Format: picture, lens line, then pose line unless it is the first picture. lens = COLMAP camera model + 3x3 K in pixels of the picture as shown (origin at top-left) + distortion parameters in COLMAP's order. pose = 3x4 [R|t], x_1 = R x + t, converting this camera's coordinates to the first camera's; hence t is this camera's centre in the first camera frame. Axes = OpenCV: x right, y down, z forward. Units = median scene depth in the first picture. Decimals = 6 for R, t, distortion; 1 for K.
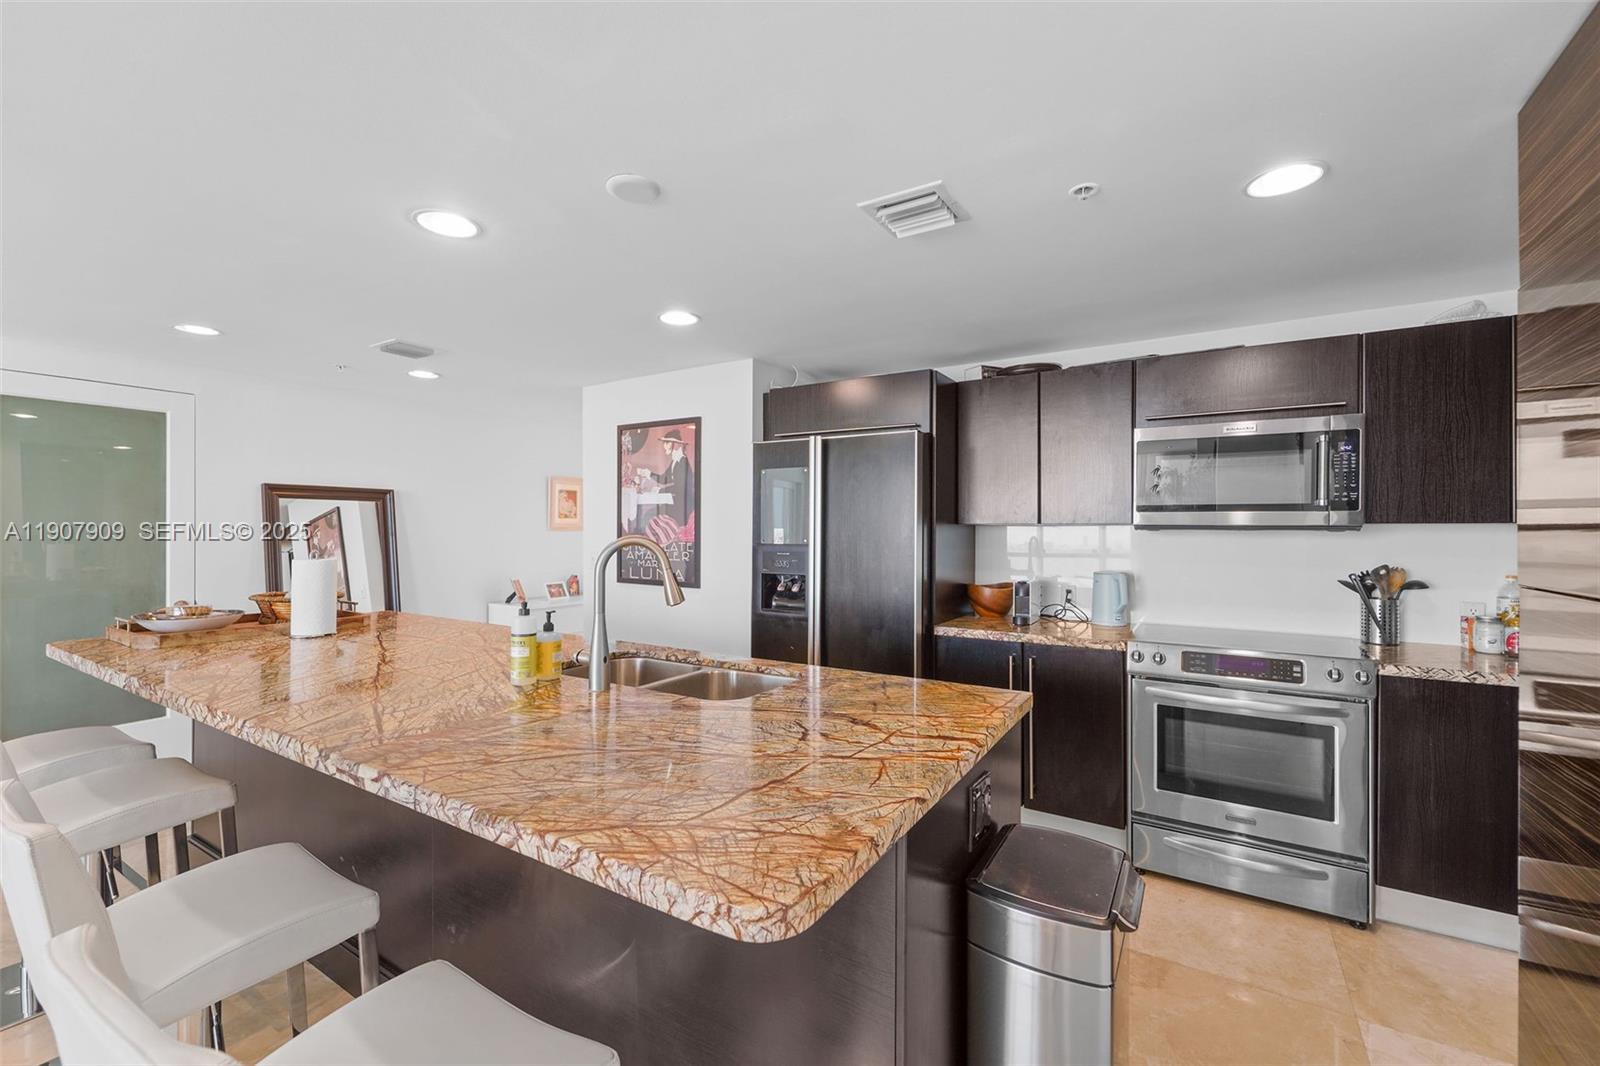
lens RADIAL K [[654.8, 0, 800.0], [0, 654.8, 533.0], [0, 0, 1]] dist [0.002832, 0.000150]
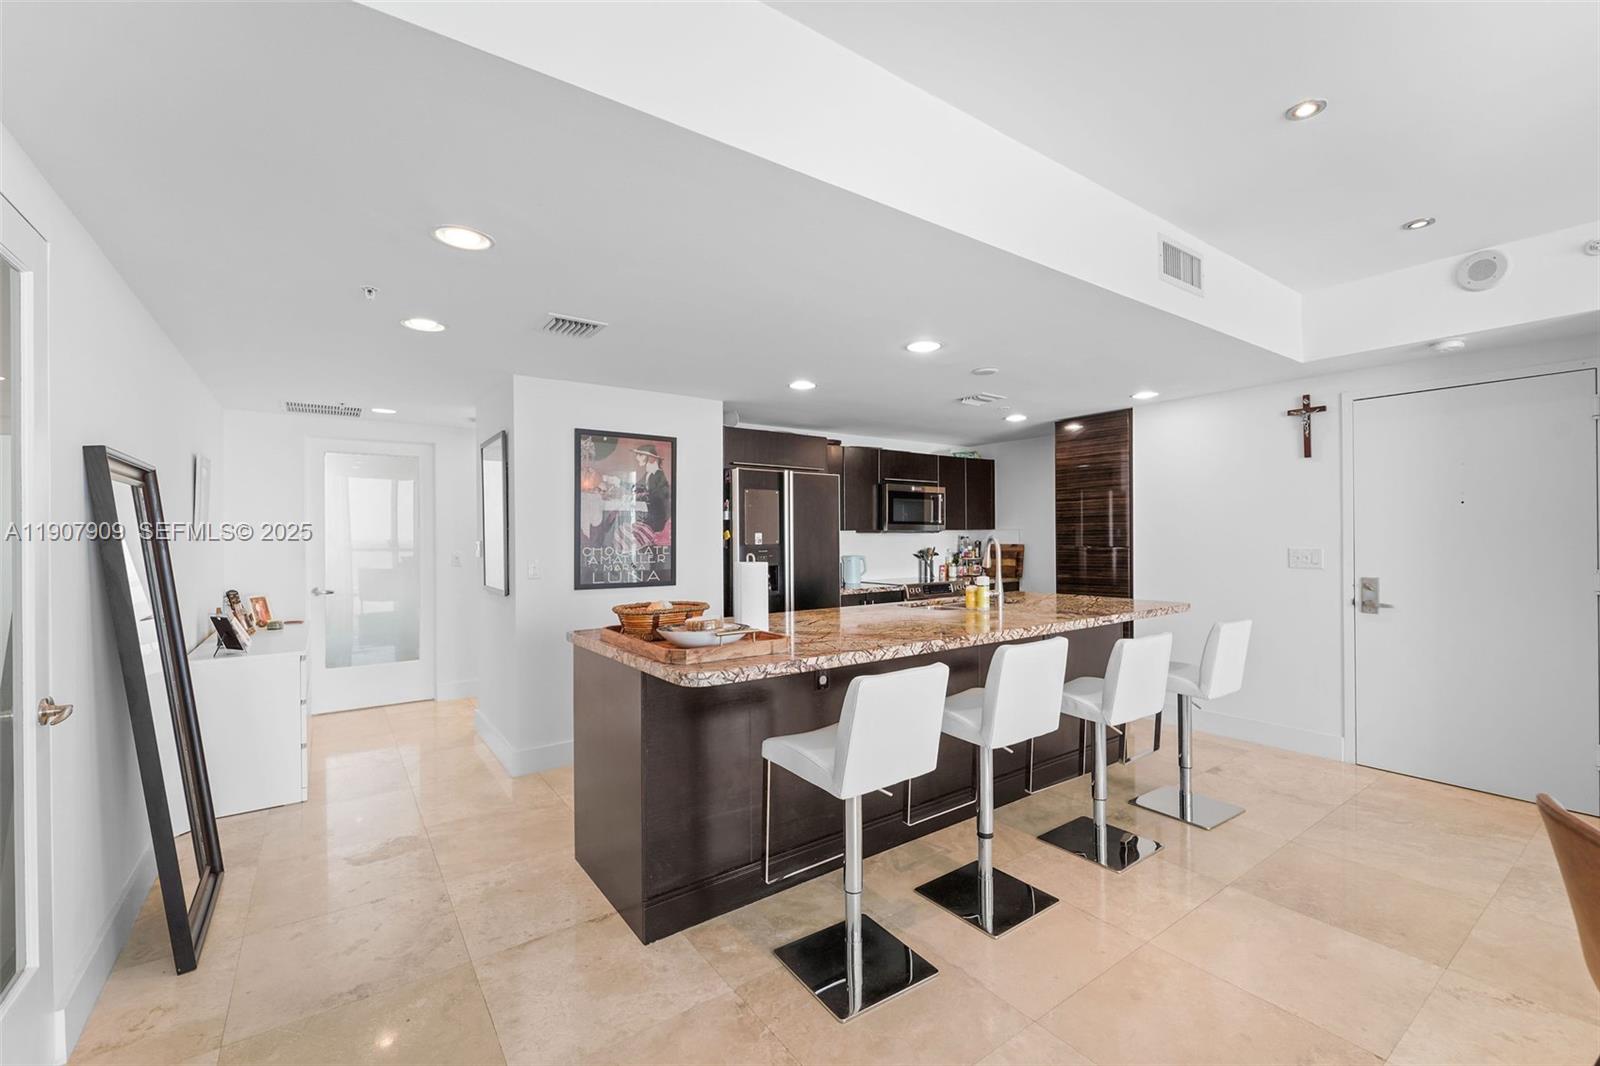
lens RADIAL K [[665.8, 0, 800.0], [0, 665.8, 533.0], [0, 0, 1]] dist [0.010025, 0.000106]
pose [[0.383621, -0.003685, 0.923483, -1.352144], [0.011216, 0.999937, -0.000669, -0.005645], [-0.923423, 0.010614, 0.383638, 0.399196]]
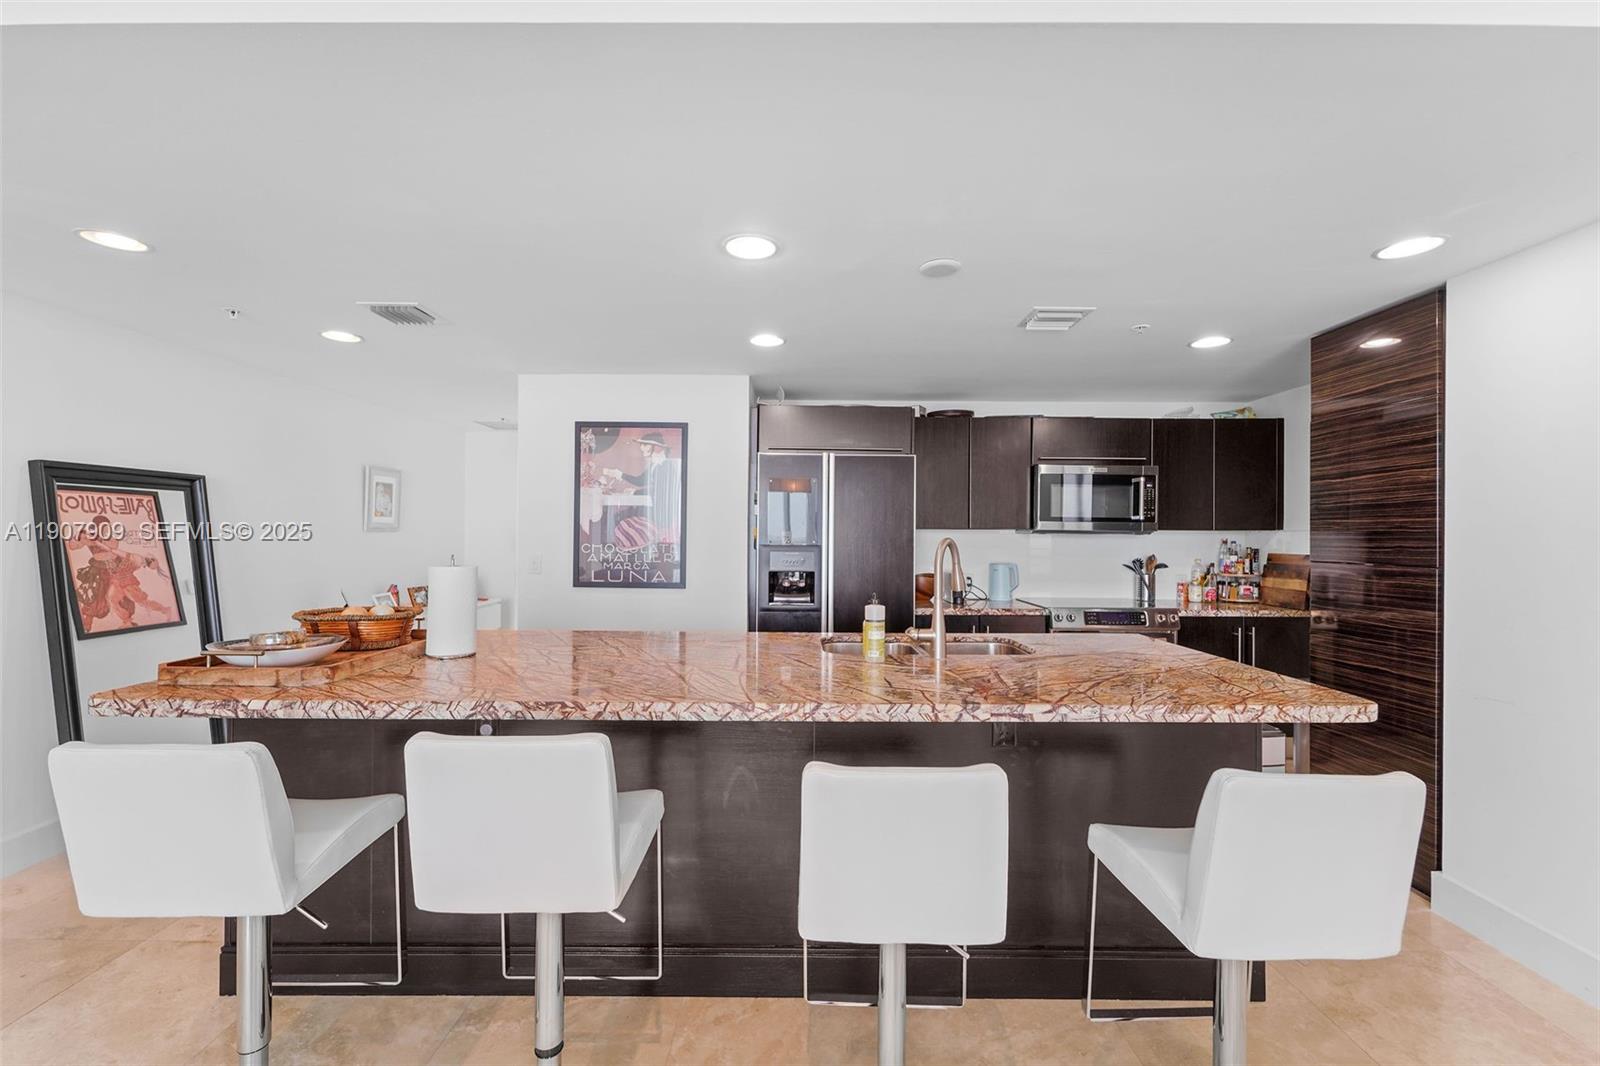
lens RADIAL K [[654.8, 0, 800.0], [0, 654.8, 533.0], [0, 0, 1]] dist [0.002832, 0.000150]
pose [[0.851334, 0.002385, 0.524619, -0.633244], [-0.001643, 0.999997, -0.001881, -0.001861], [-0.524621, 0.000739, 0.851335, 0.027132]]
